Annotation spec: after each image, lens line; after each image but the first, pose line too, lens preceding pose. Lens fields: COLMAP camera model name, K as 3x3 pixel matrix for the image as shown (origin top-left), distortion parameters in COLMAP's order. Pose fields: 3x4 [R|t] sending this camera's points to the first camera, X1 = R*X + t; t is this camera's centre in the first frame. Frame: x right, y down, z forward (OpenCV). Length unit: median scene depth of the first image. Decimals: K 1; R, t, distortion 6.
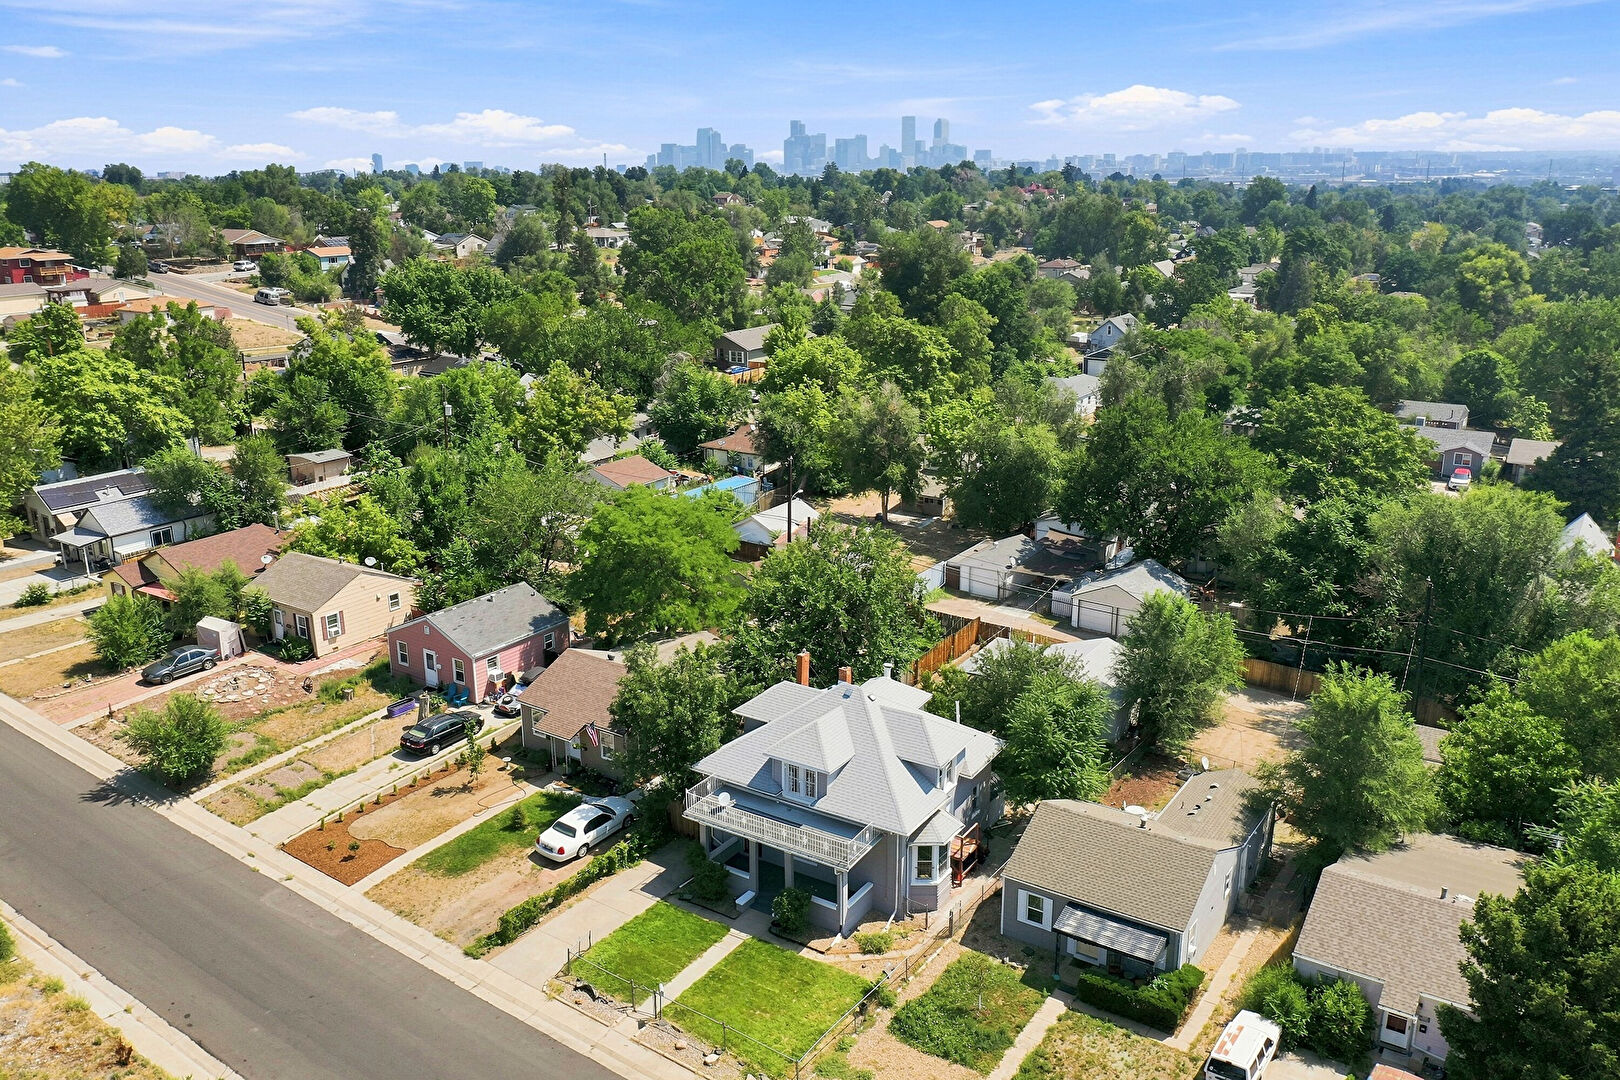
lens RADIAL K [[1296.3, 0, 809.7], [0, 1296.3, 486.5], [0, 0, 1]] dist [-0.021879, -0.008939]
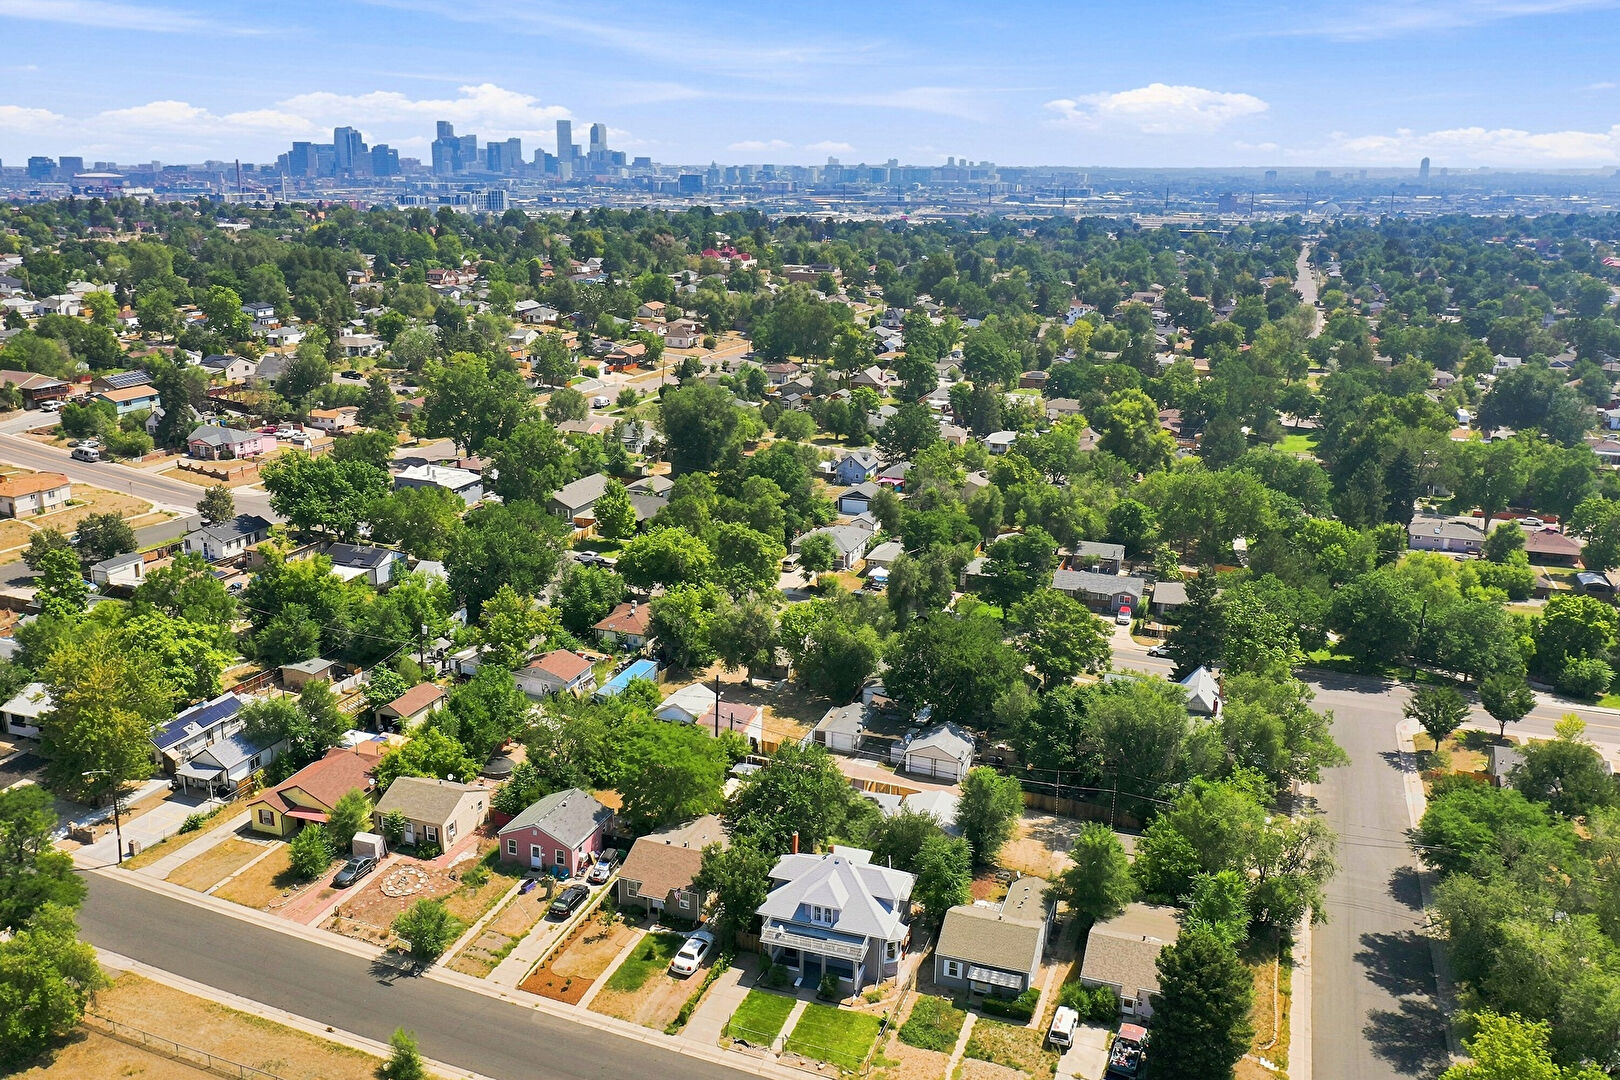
lens RADIAL K [[1296.3, 0, 809.7], [0, 1296.3, 486.5], [0, 0, 1]] dist [-0.021879, -0.008939]
pose [[0.969595, -0.042667, 0.240969, -0.424274], [0.046759, 0.998842, -0.011288, -0.348468], [-0.240208, 0.022213, 0.970467, -0.770604]]
